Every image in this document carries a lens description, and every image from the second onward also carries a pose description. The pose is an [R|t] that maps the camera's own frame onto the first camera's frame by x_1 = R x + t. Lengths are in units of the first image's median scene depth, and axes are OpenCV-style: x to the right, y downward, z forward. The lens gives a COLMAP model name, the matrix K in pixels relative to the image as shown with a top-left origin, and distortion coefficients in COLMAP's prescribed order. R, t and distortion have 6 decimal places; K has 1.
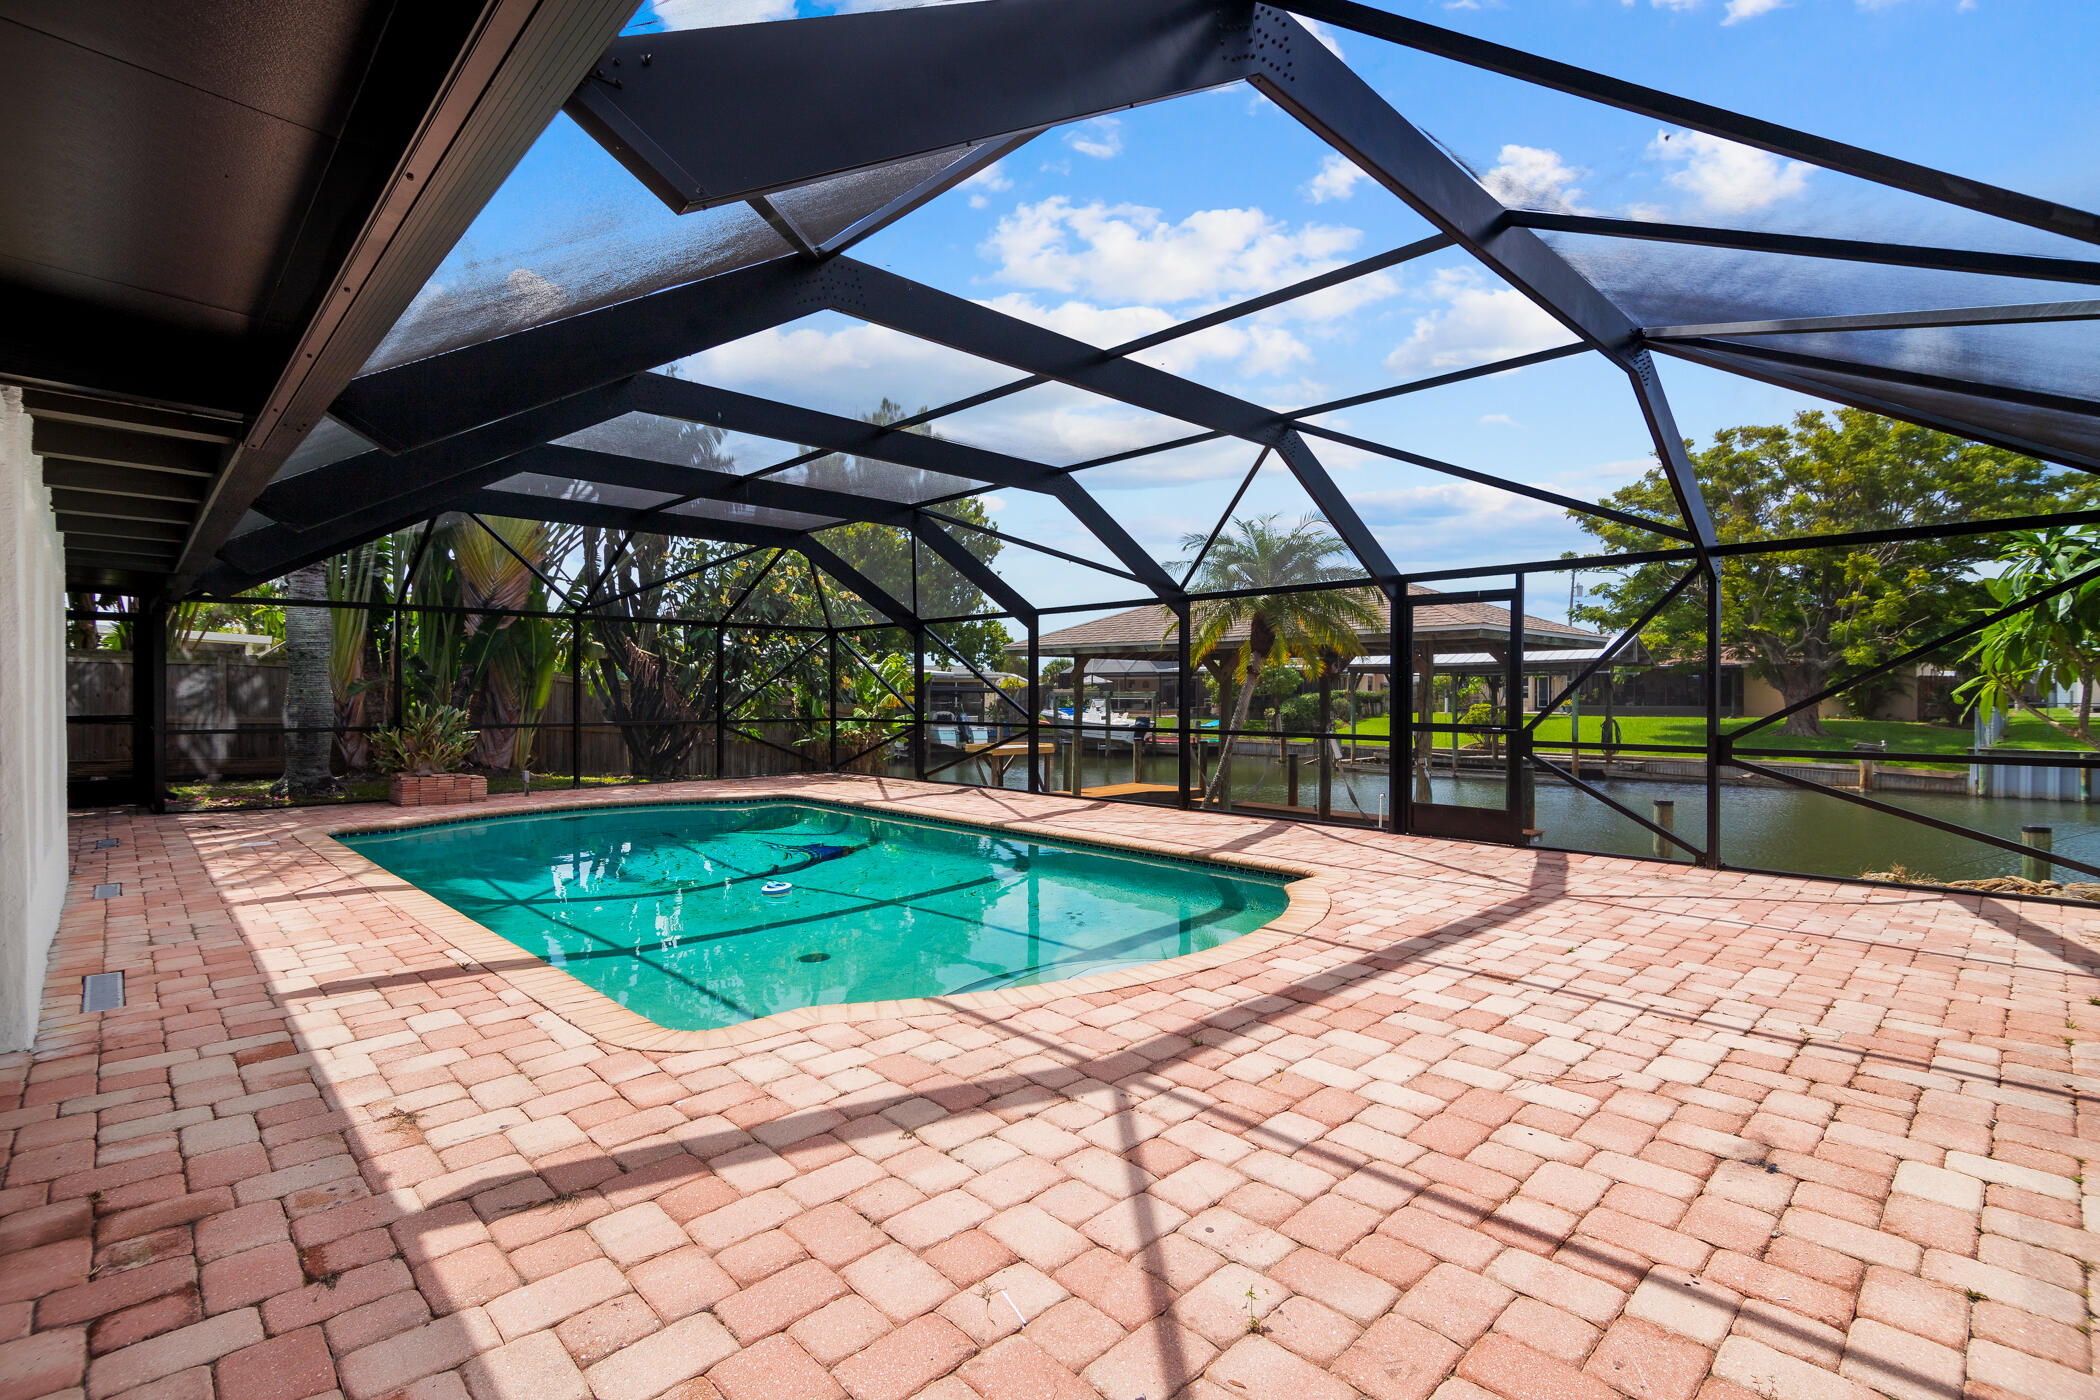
lens RADIAL K [[968.6, 0, 1049.1], [0, 968.6, 703.0], [0, 0, 1]] dist [0.006657, -0.000393]
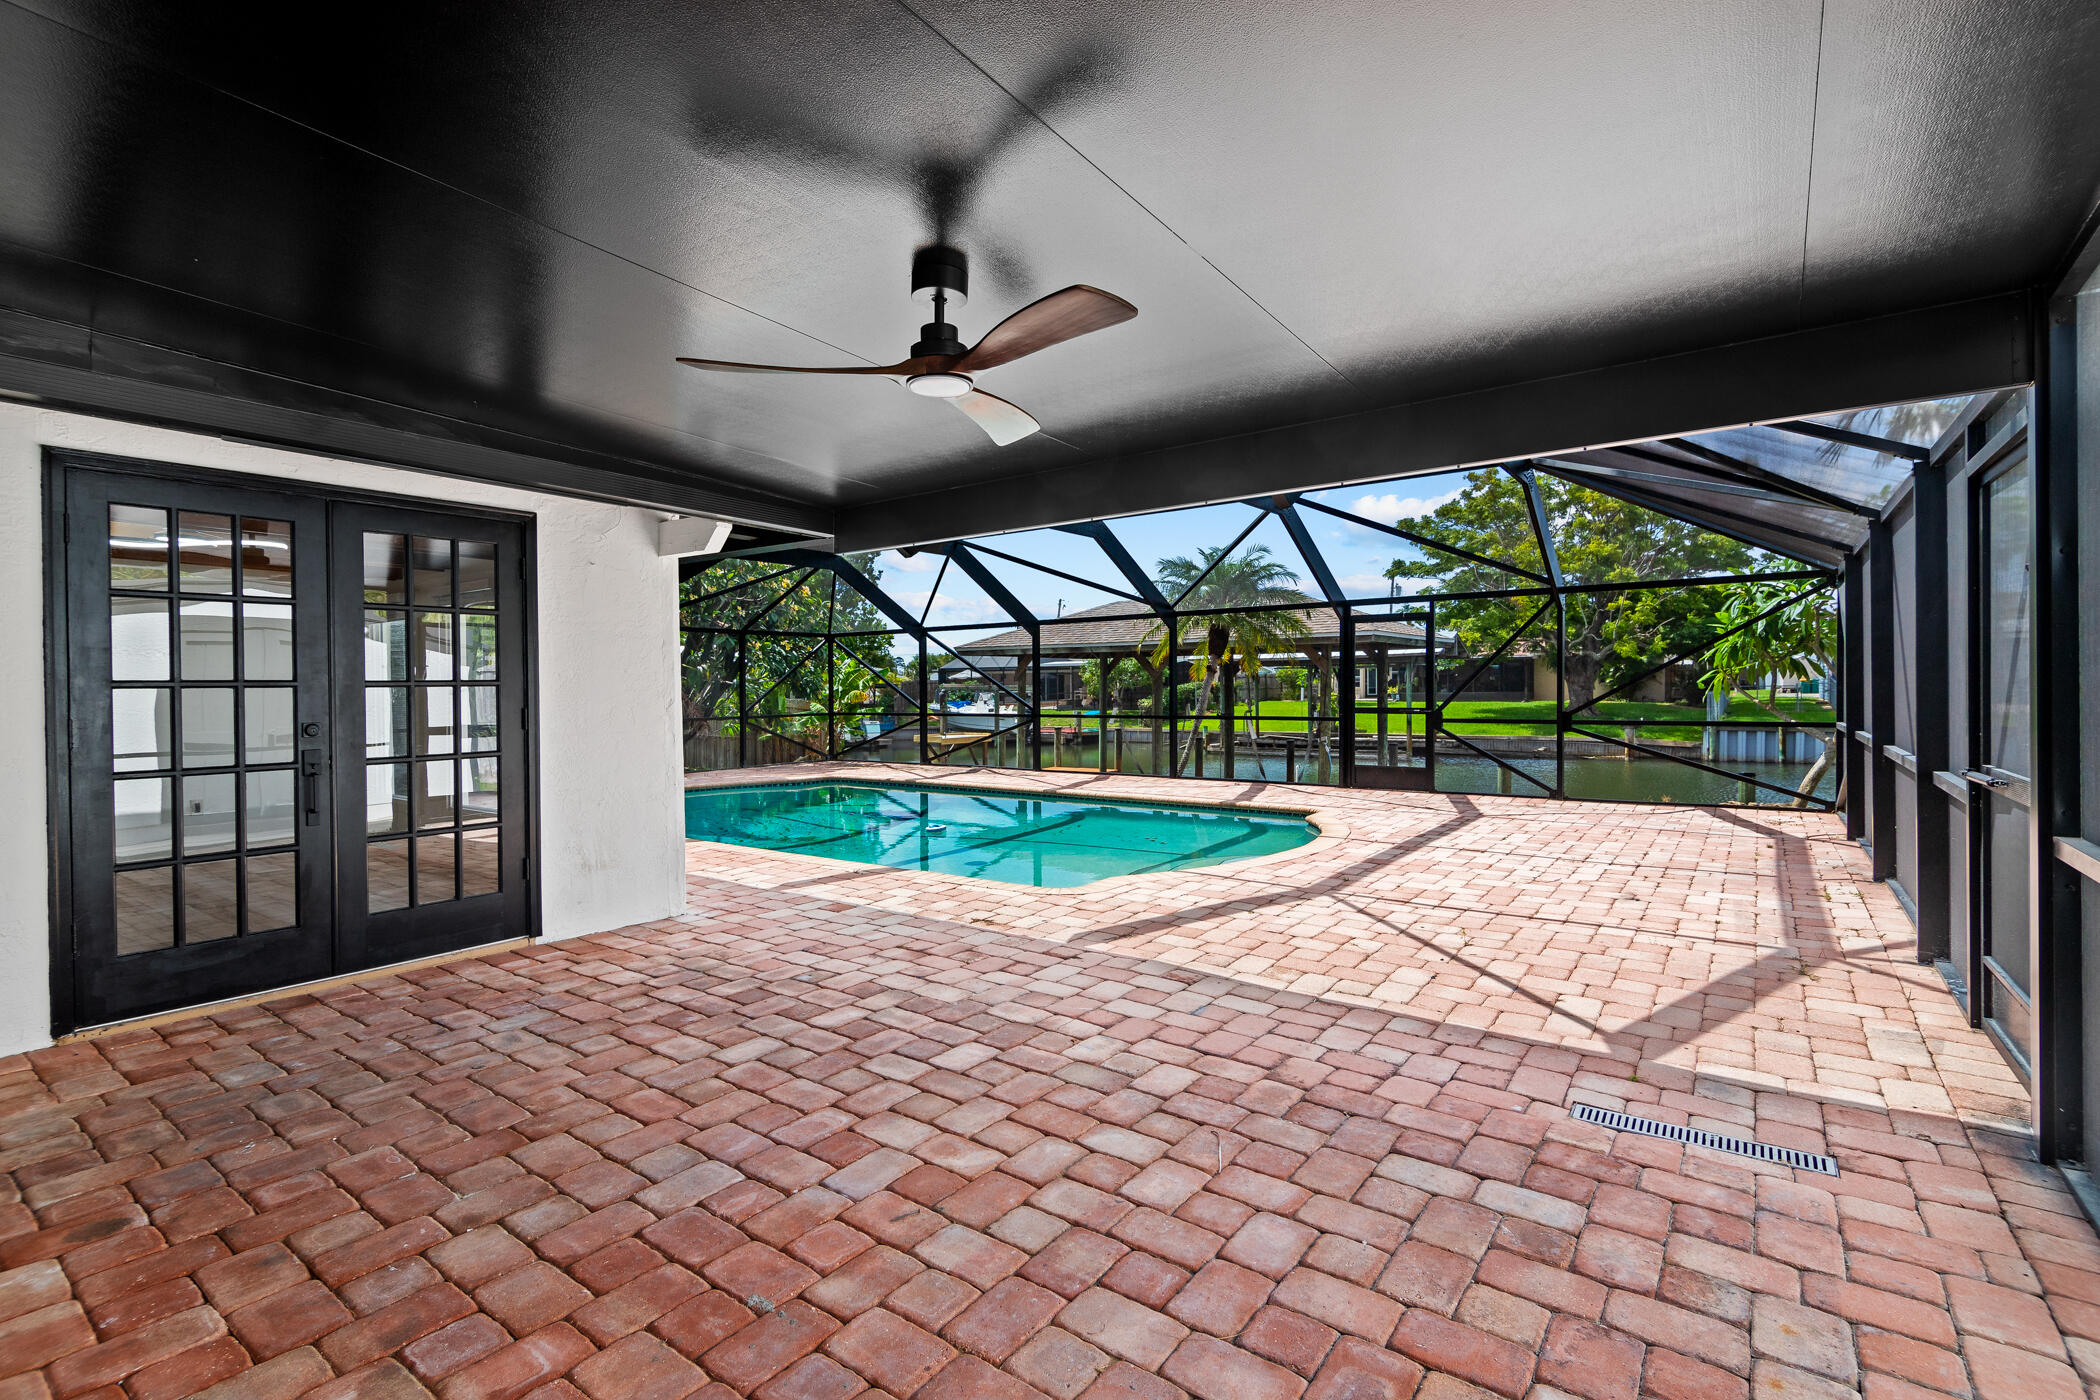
lens RADIAL K [[968.6, 0, 1042.8], [0, 968.6, 715.3], [0, 0, 1]] dist [0.006657, -0.000393]
pose [[0.986805, -0.016674, 0.161052, -0.312481], [0.013470, 0.999689, 0.020968, -0.003498], [-0.161351, -0.018522, 0.986723, -0.317357]]
